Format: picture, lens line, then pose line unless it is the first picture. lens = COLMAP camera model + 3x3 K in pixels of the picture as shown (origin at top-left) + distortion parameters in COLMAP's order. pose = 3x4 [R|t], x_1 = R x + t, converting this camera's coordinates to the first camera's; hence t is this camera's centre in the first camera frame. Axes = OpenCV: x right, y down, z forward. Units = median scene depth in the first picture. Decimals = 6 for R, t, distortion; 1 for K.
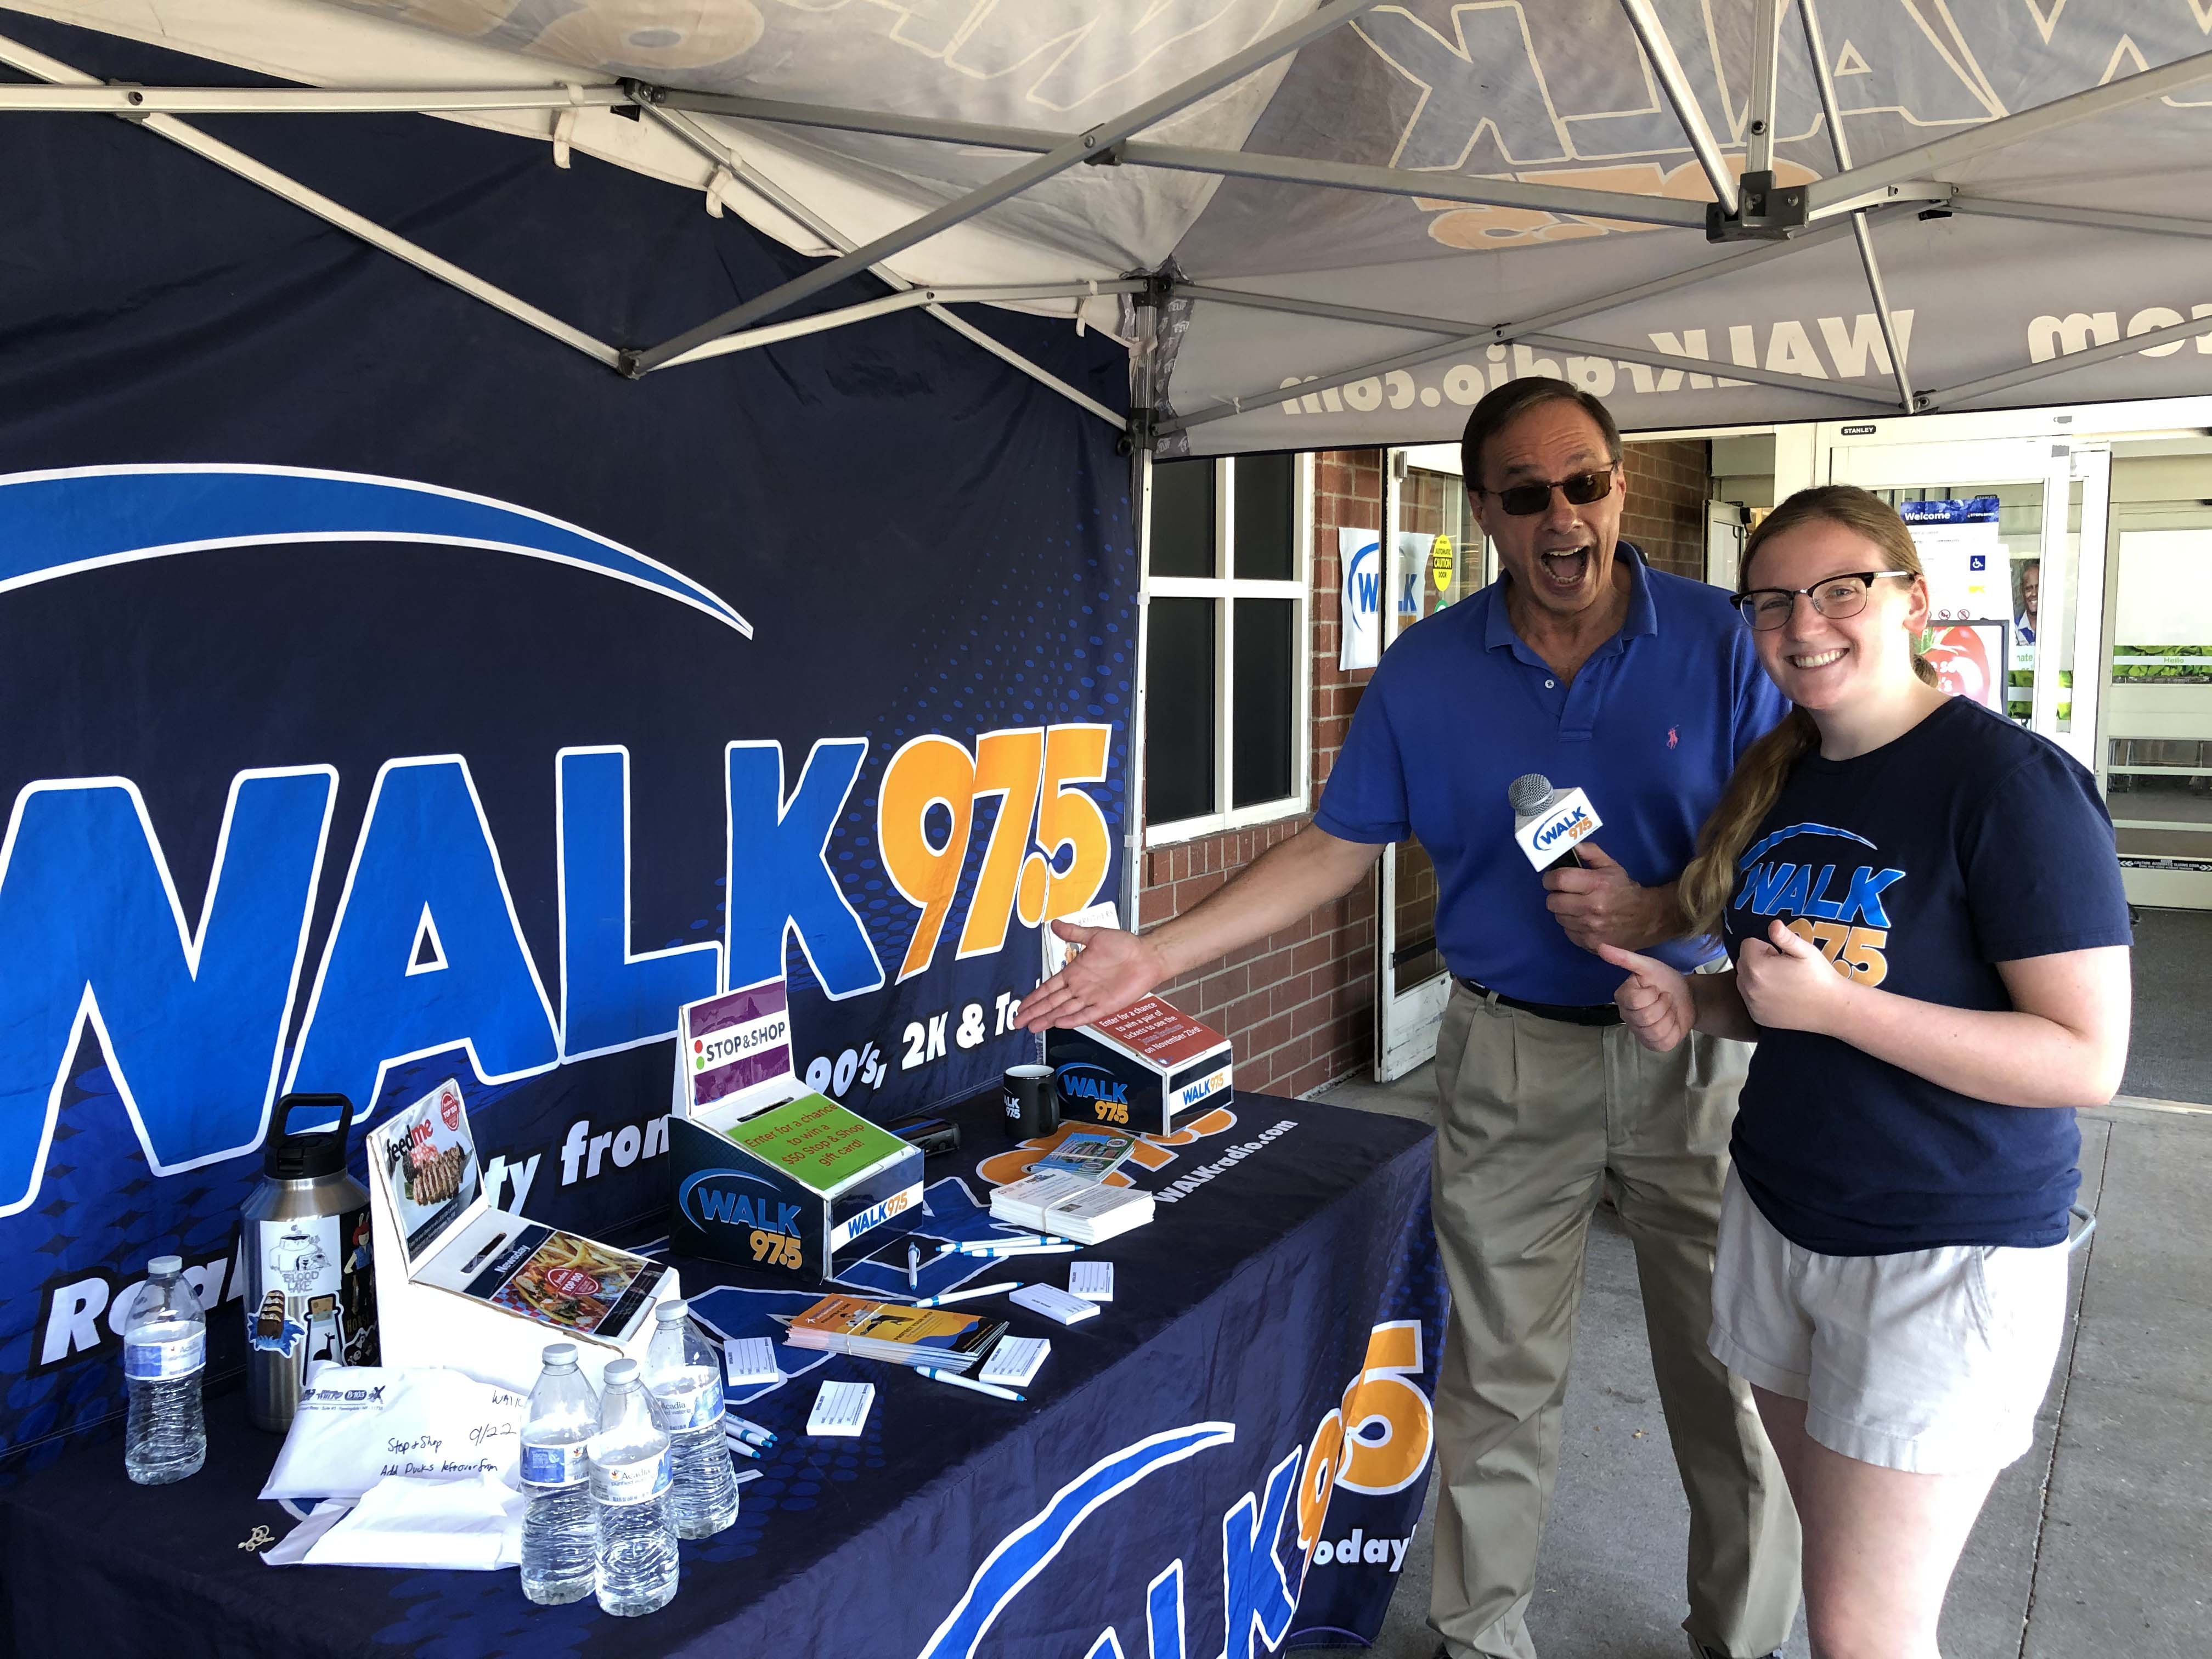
lens RADIAL K [[1811.3, 0, 1110.4], [0, 1811.3, 797.1], [0, 0, 1]] dist [0.077166, -0.107119]
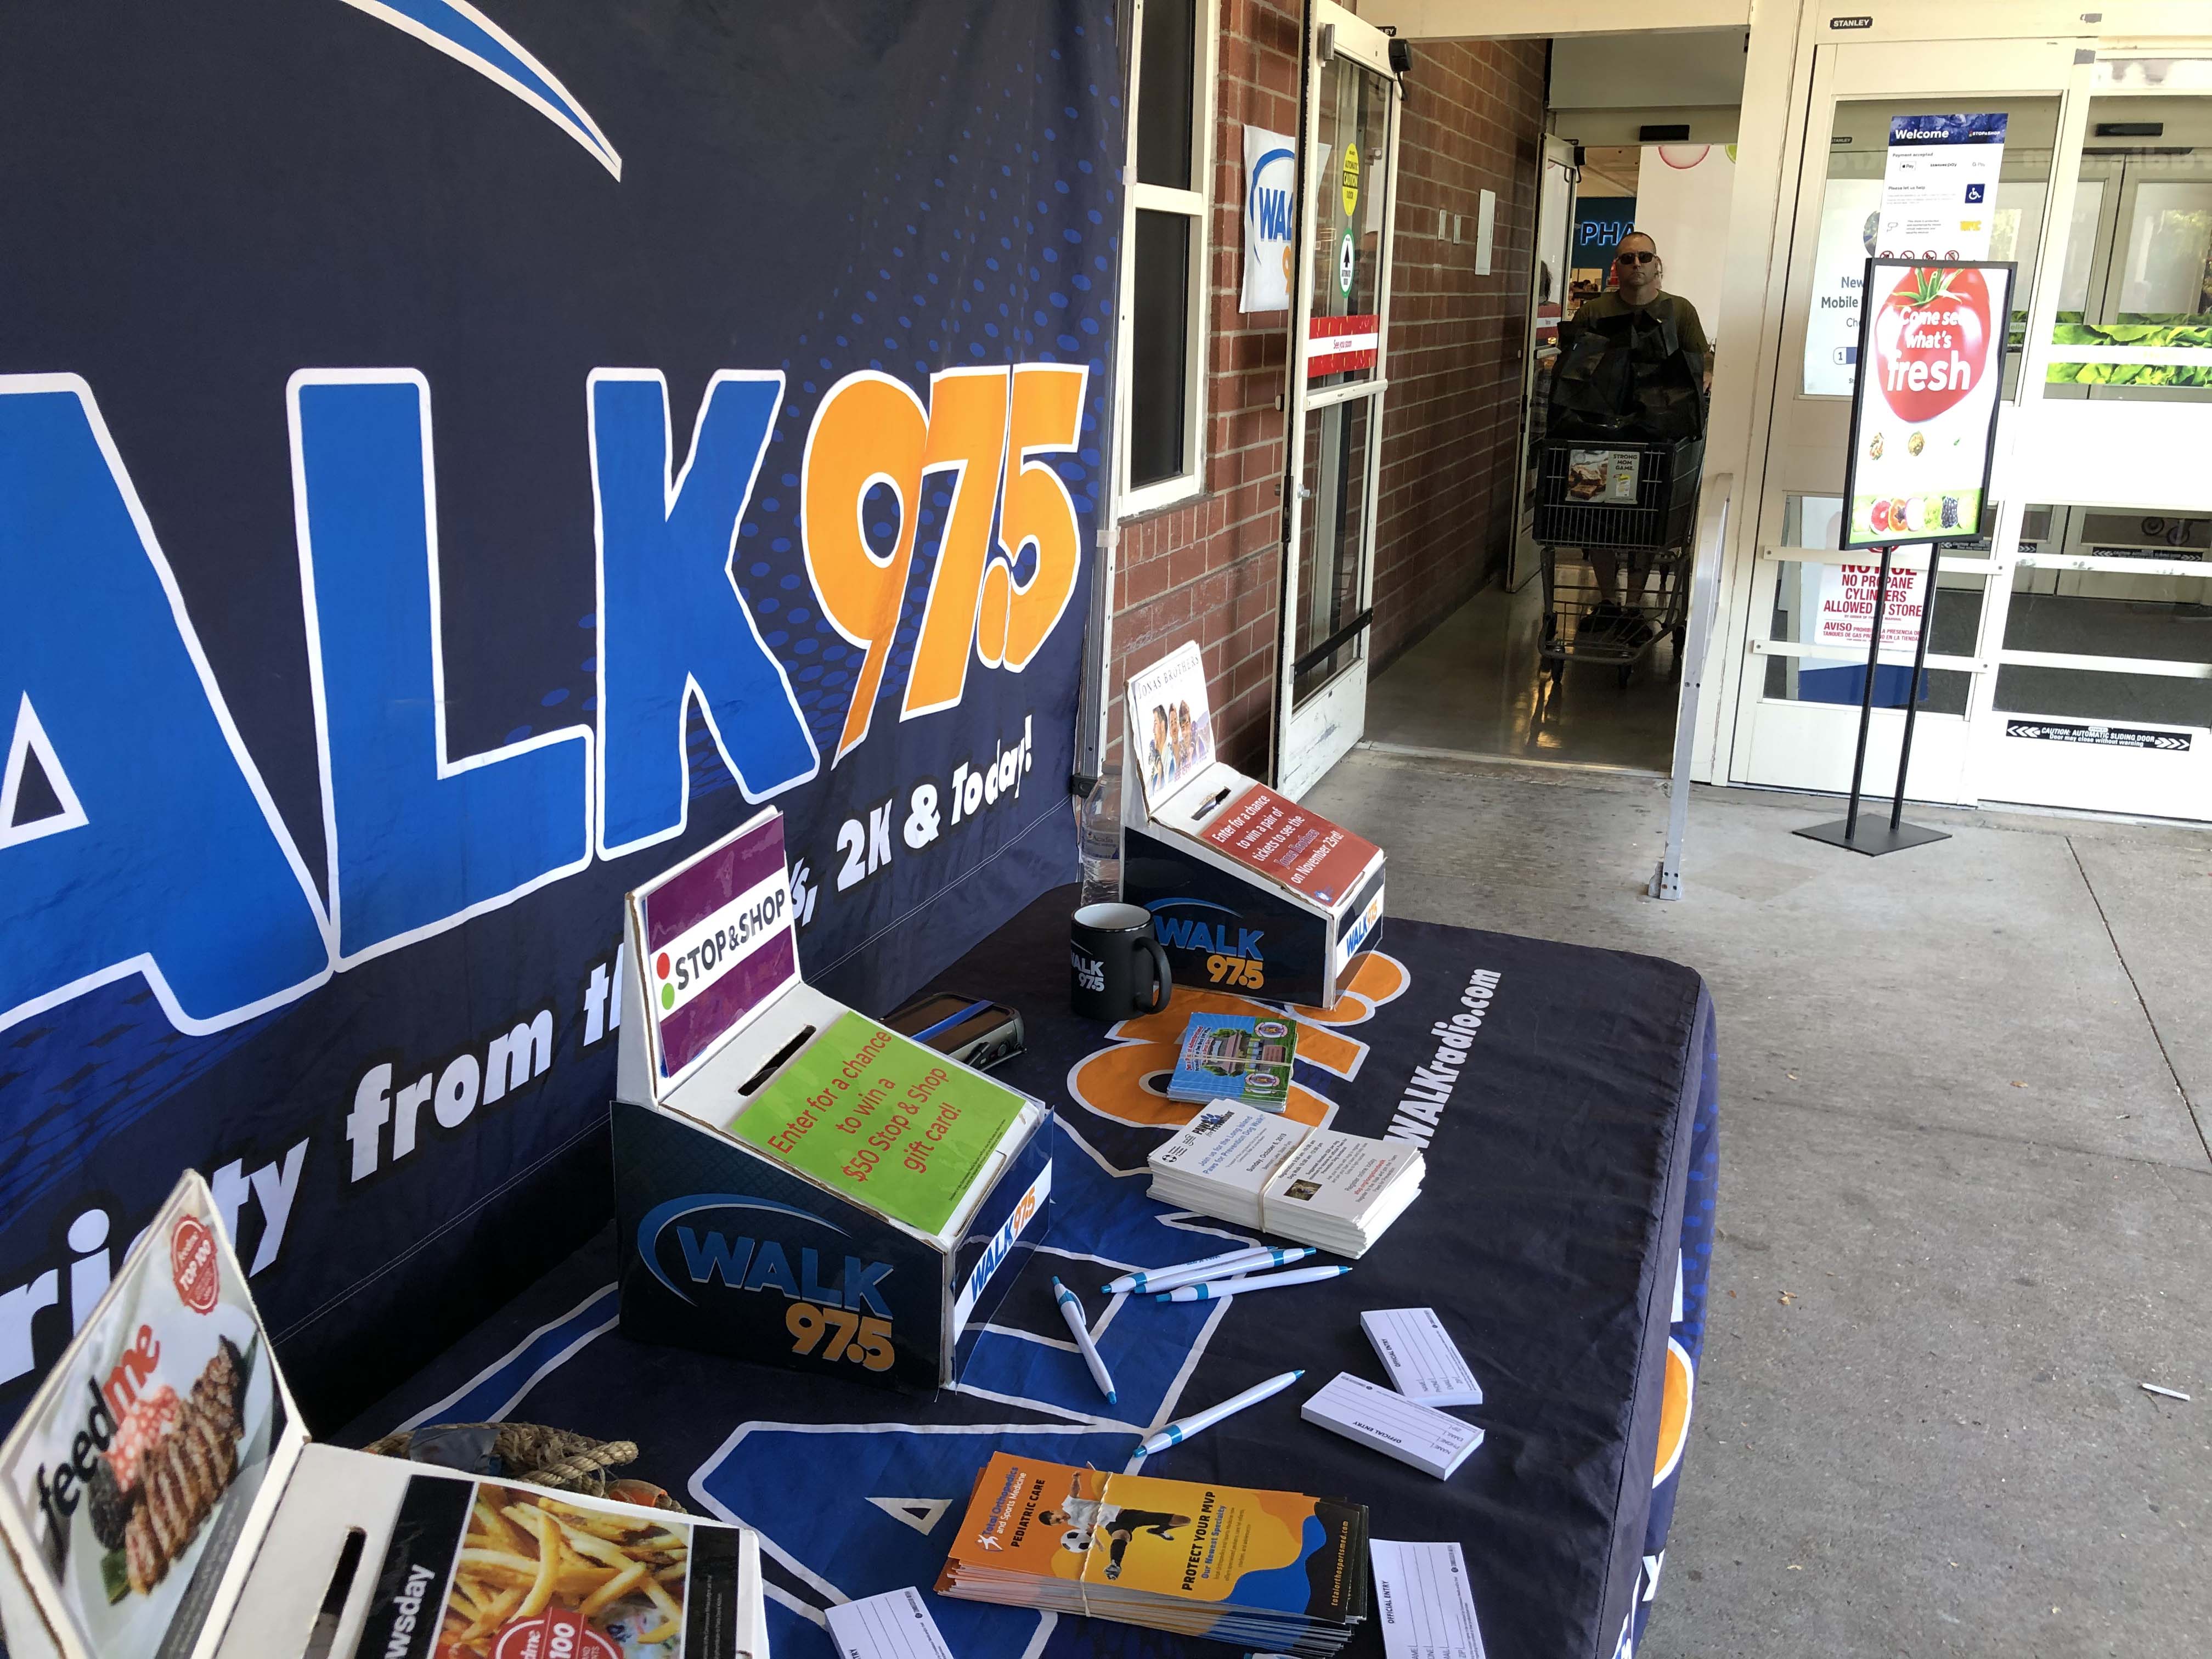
lens RADIAL K [[1826.8, 0, 1106.3], [0, 1826.8, 820.4], [0, 0, 1]] dist [0.020316, 0.005641]
pose [[0.985755, -0.027960, 0.165848, -0.150690], [-0.003410, 0.982560, 0.185915, 0.000627], [-0.168154, -0.183832, 0.968468, 0.392175]]
